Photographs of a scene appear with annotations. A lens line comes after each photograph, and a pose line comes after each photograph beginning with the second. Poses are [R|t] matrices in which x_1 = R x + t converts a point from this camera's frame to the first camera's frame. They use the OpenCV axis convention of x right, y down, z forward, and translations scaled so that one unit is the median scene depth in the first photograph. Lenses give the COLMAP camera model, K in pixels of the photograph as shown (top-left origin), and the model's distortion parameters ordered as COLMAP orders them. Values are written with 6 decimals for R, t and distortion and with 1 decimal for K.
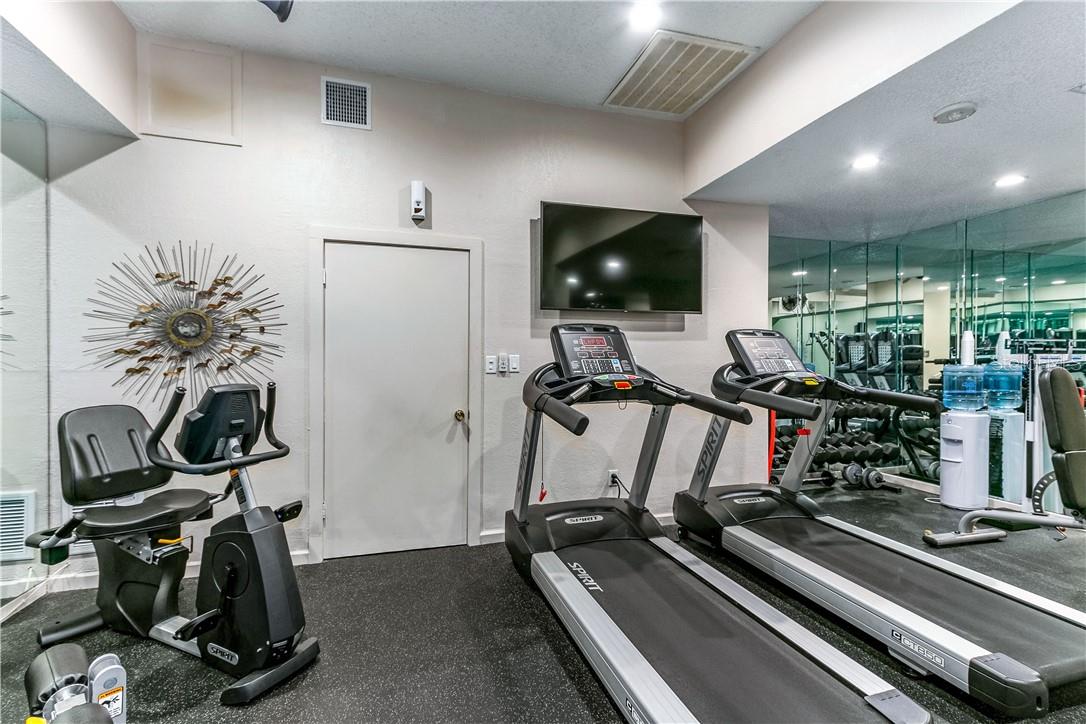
lens RADIAL K [[503.9, 0, 546.4], [0, 503.9, 359.8], [0, 0, 1]] dist [-0.005517, -0.000011]
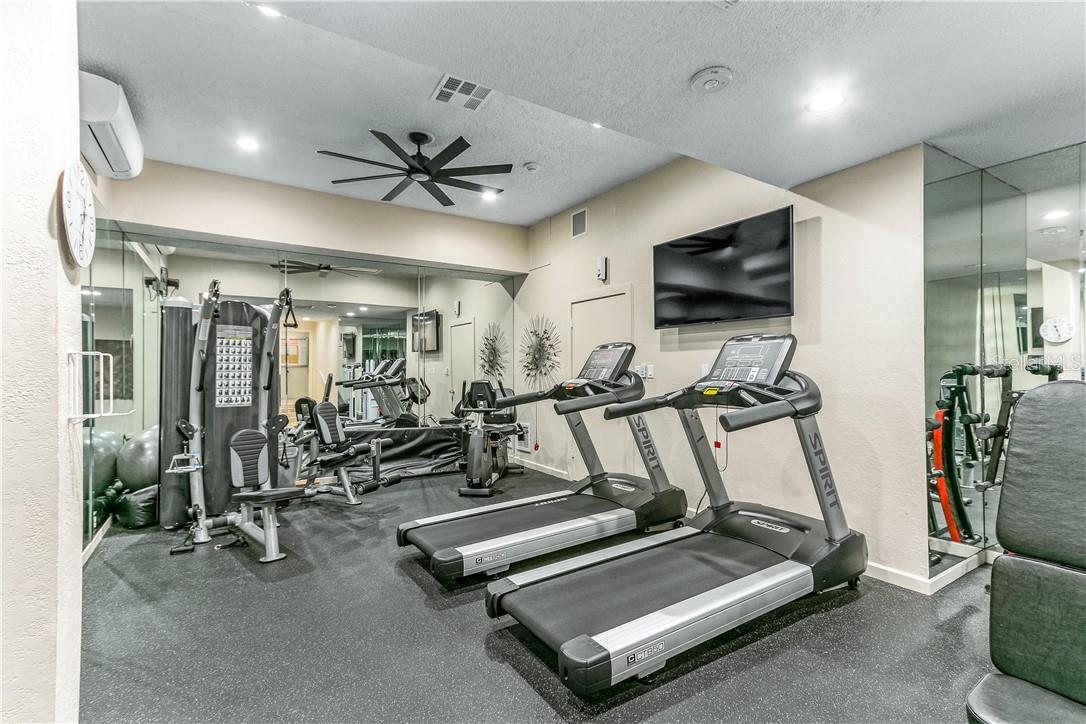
lens RADIAL K [[503.9, 0, 544.9], [0, 503.9, 366.8], [0, 0, 1]] dist [-0.005517, -0.000011]
pose [[0.269724, -0.009686, -0.962889, 1.327886], [0.012764, 0.999898, -0.006483, 0.001013], [0.962853, -0.010542, 0.269820, 0.435439]]
